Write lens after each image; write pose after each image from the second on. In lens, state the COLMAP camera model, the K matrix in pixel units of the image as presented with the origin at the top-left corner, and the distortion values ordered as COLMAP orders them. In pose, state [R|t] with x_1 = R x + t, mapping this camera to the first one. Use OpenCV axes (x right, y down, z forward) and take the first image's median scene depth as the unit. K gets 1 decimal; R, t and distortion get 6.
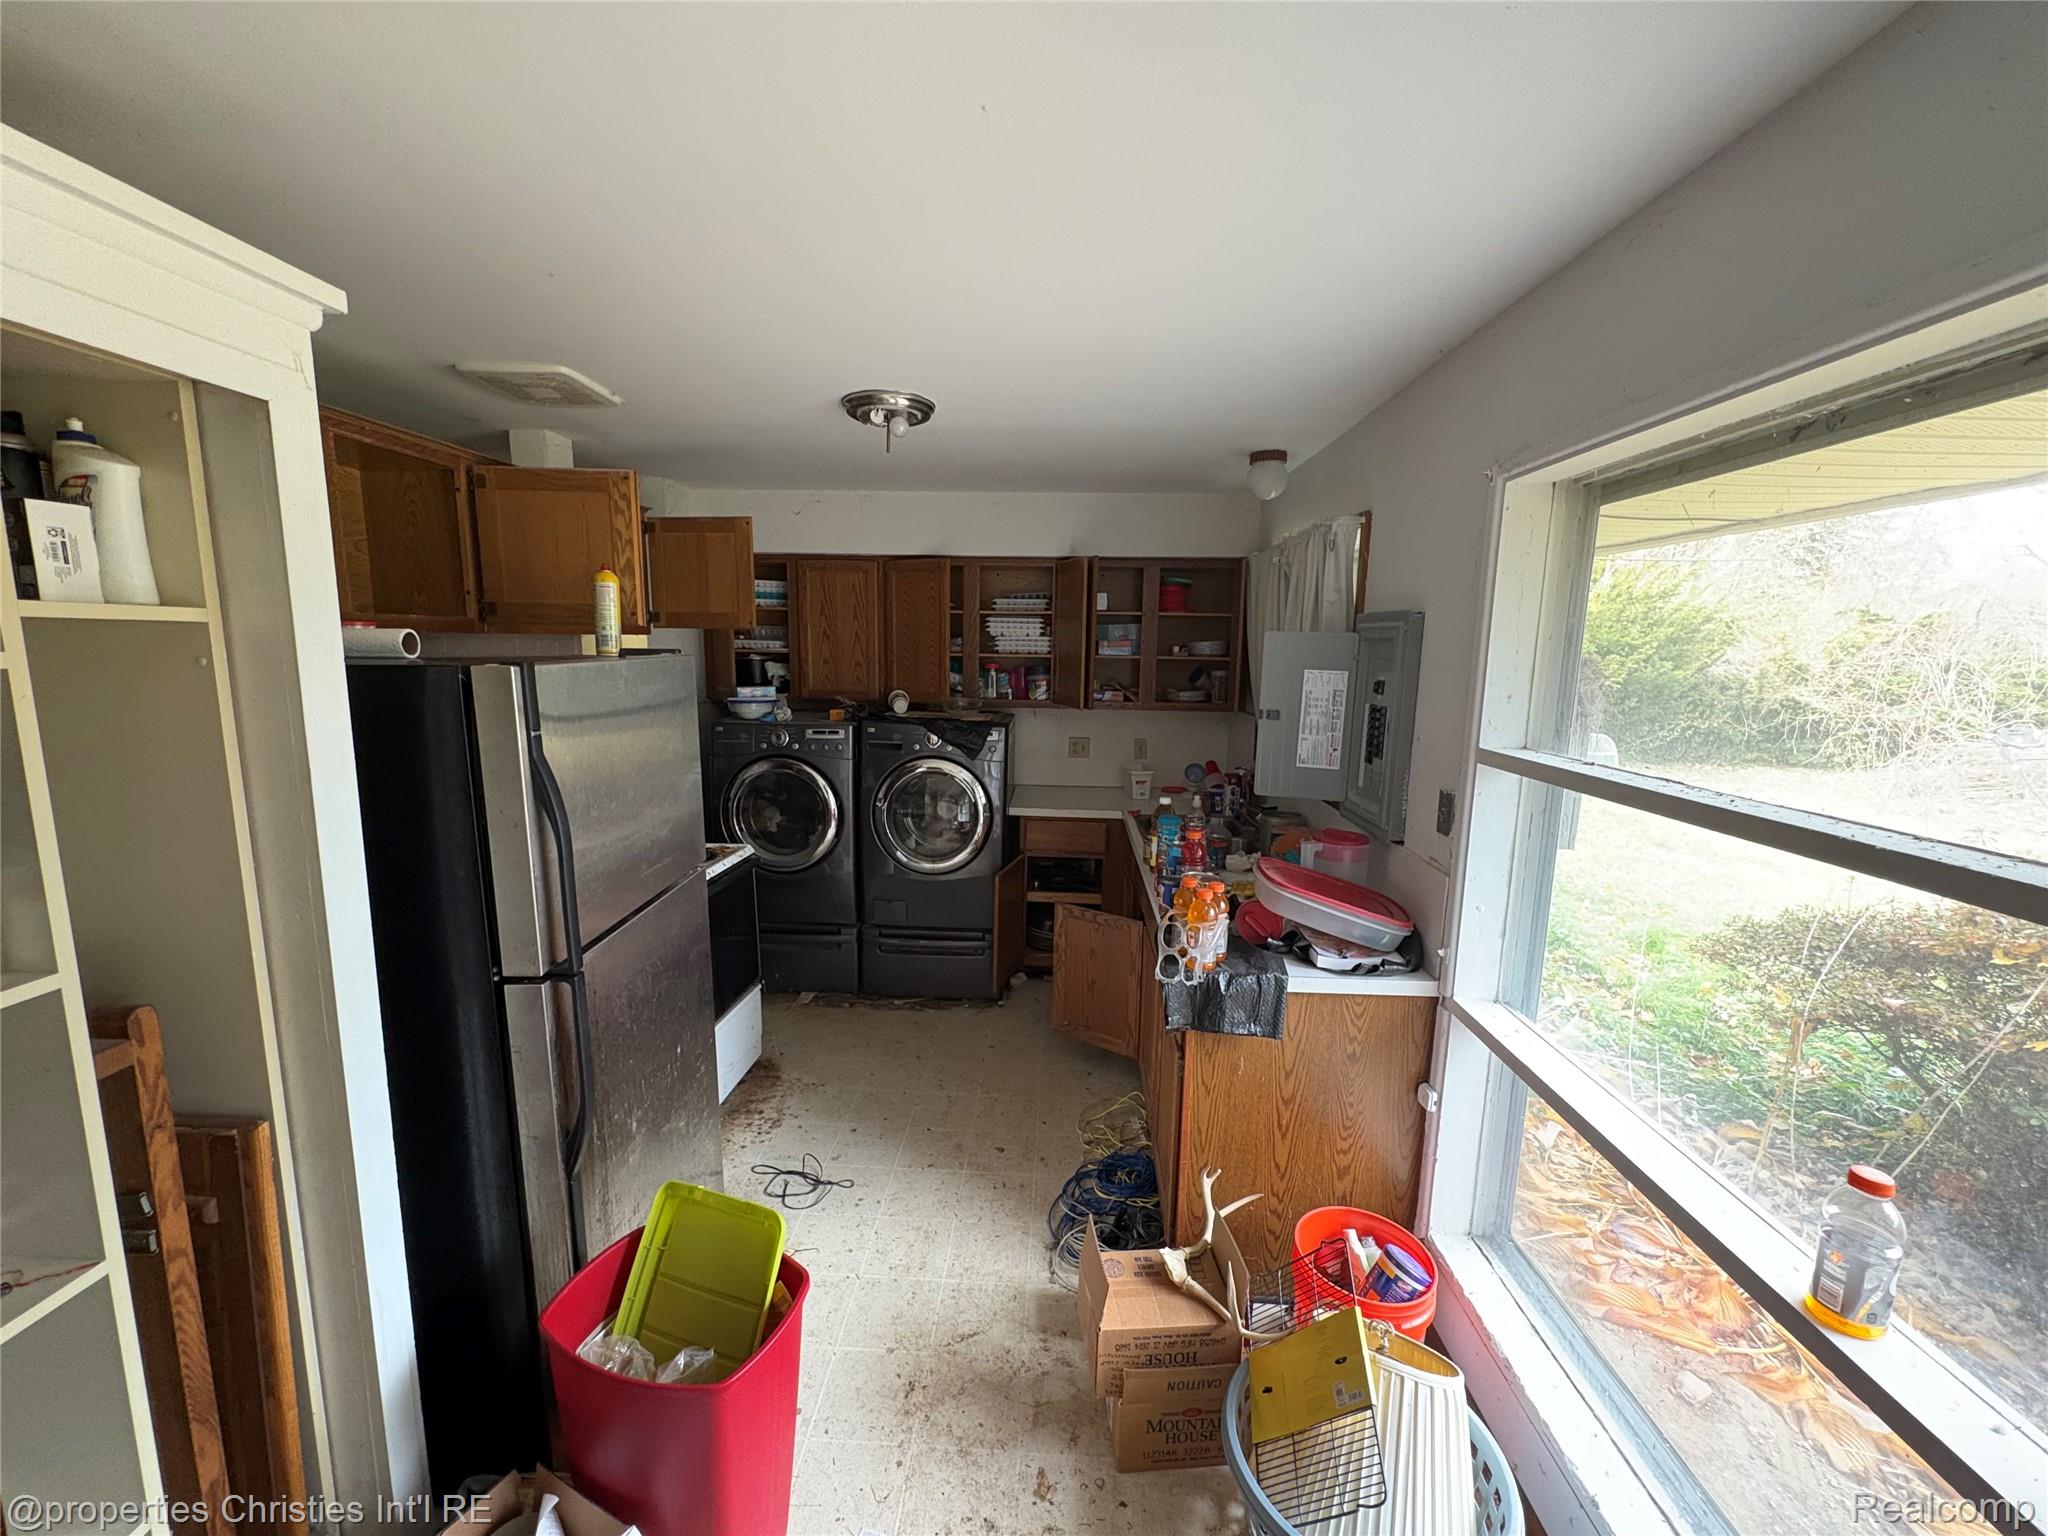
lens RADIAL K [[812.0, 0, 1020.2], [0, 812.0, 763.0], [0, 0, 1]] dist [-0.000630, 0.000316]
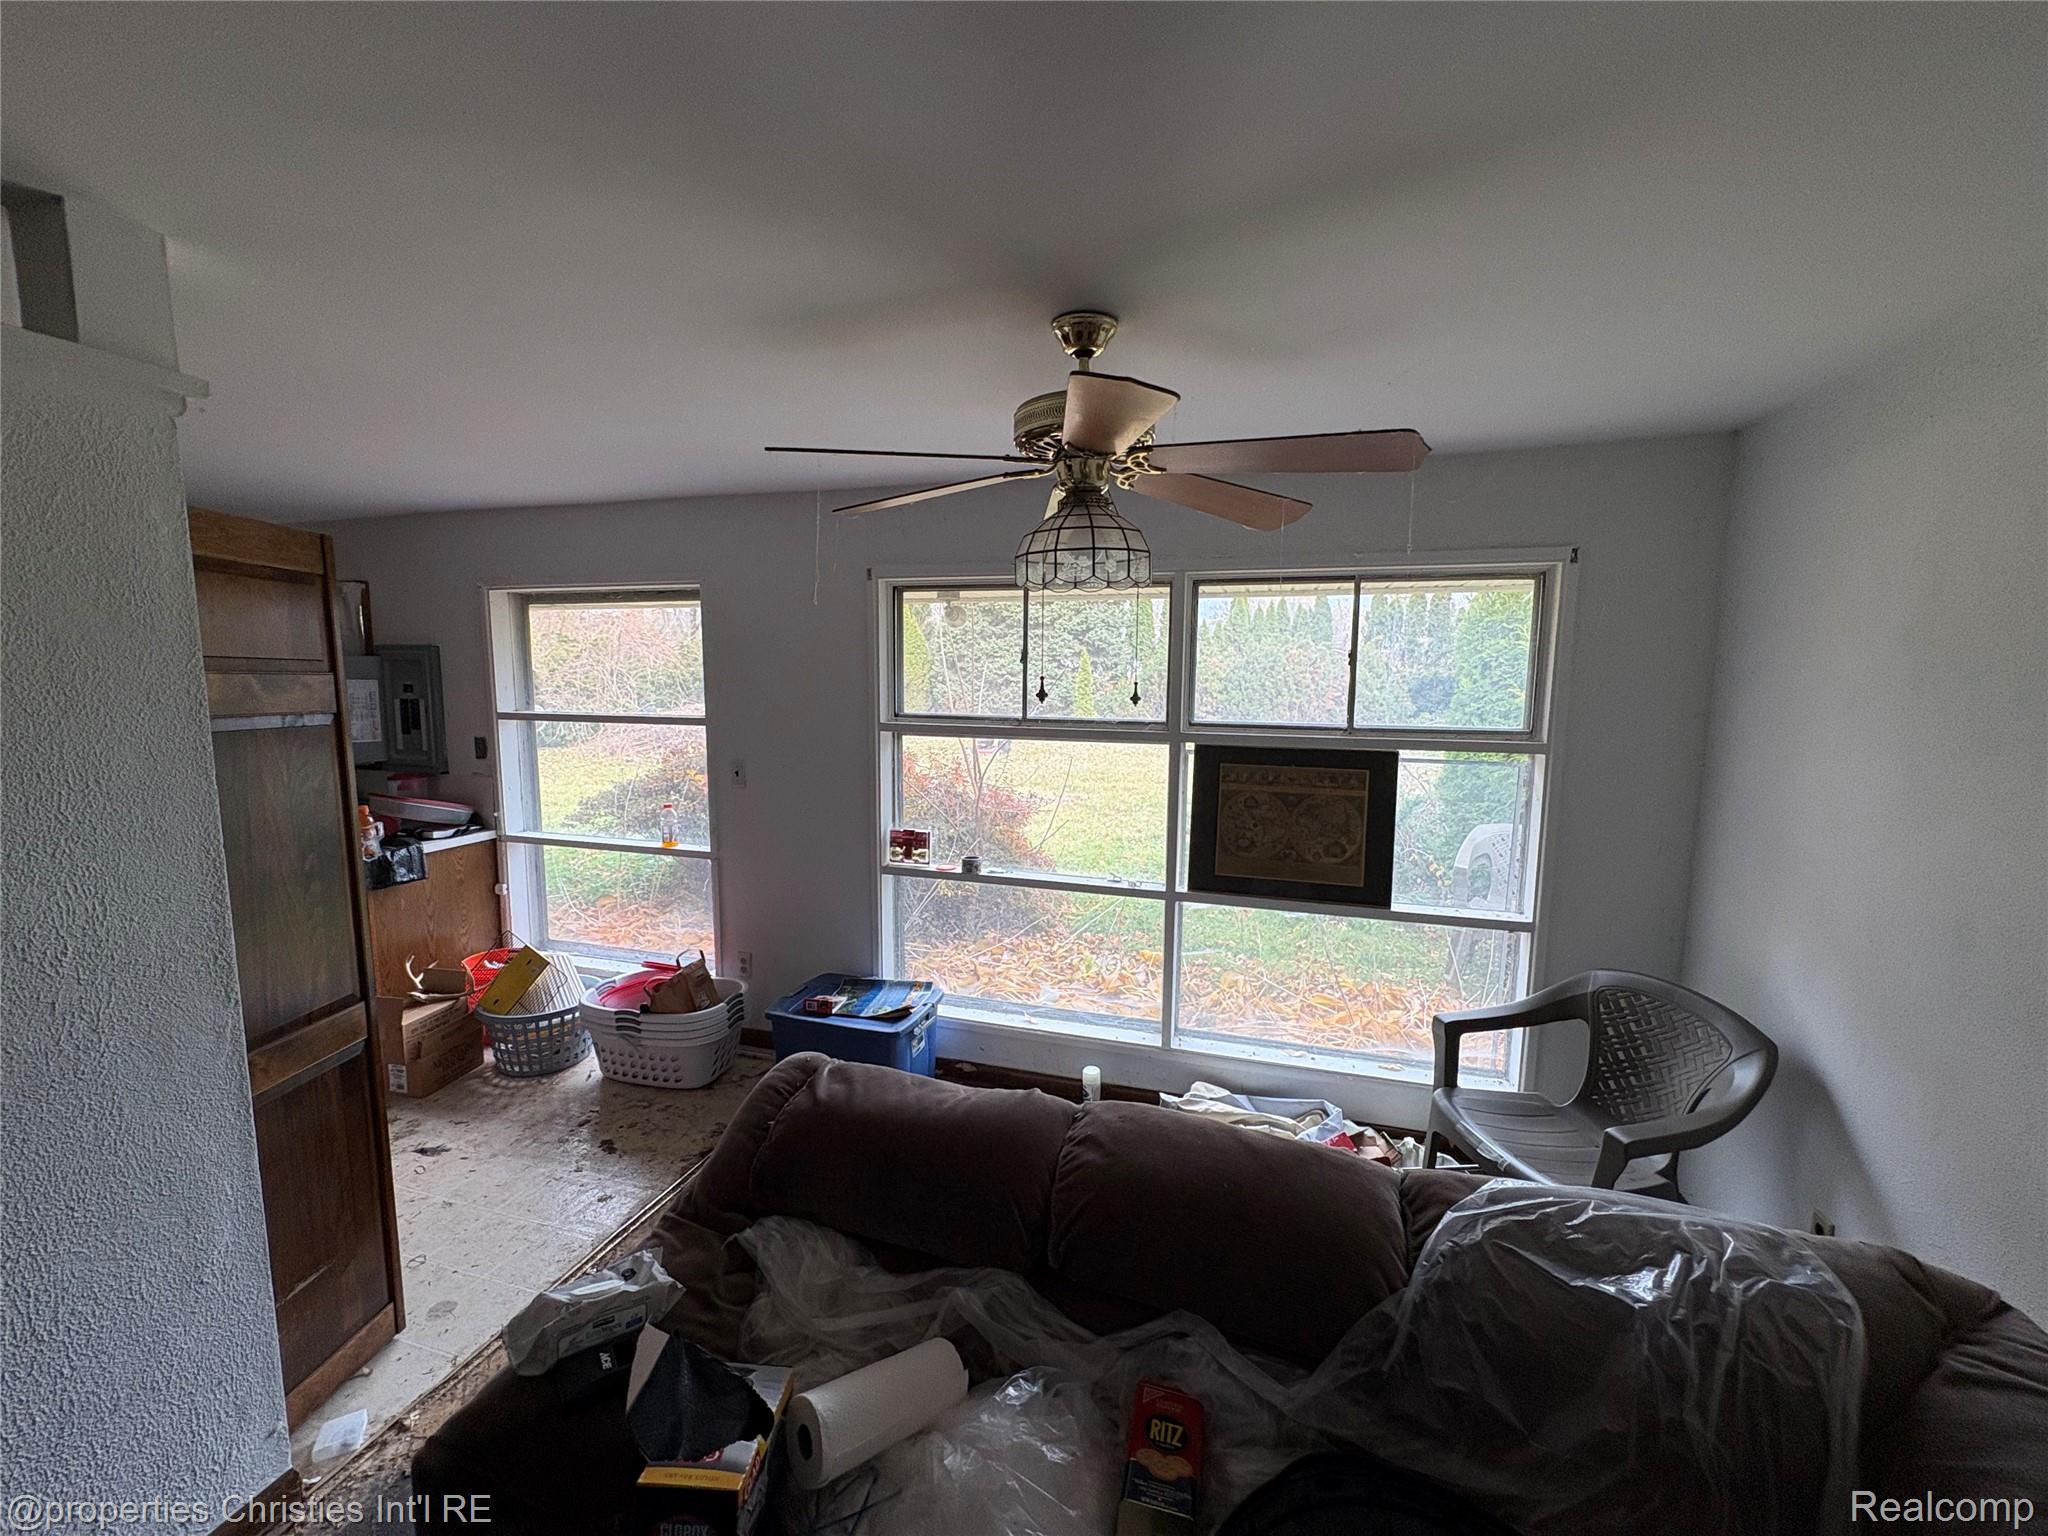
lens RADIAL K [[812.0, 0, 1017.6], [0, 812.0, 764.1], [0, 0, 1]] dist [-0.000630, 0.000316]
pose [[0.245442, -0.126932, 0.961065, -1.073126], [0.138399, 0.985823, 0.094857, 0.093557], [-0.959481, 0.109729, 0.259530, -0.781216]]
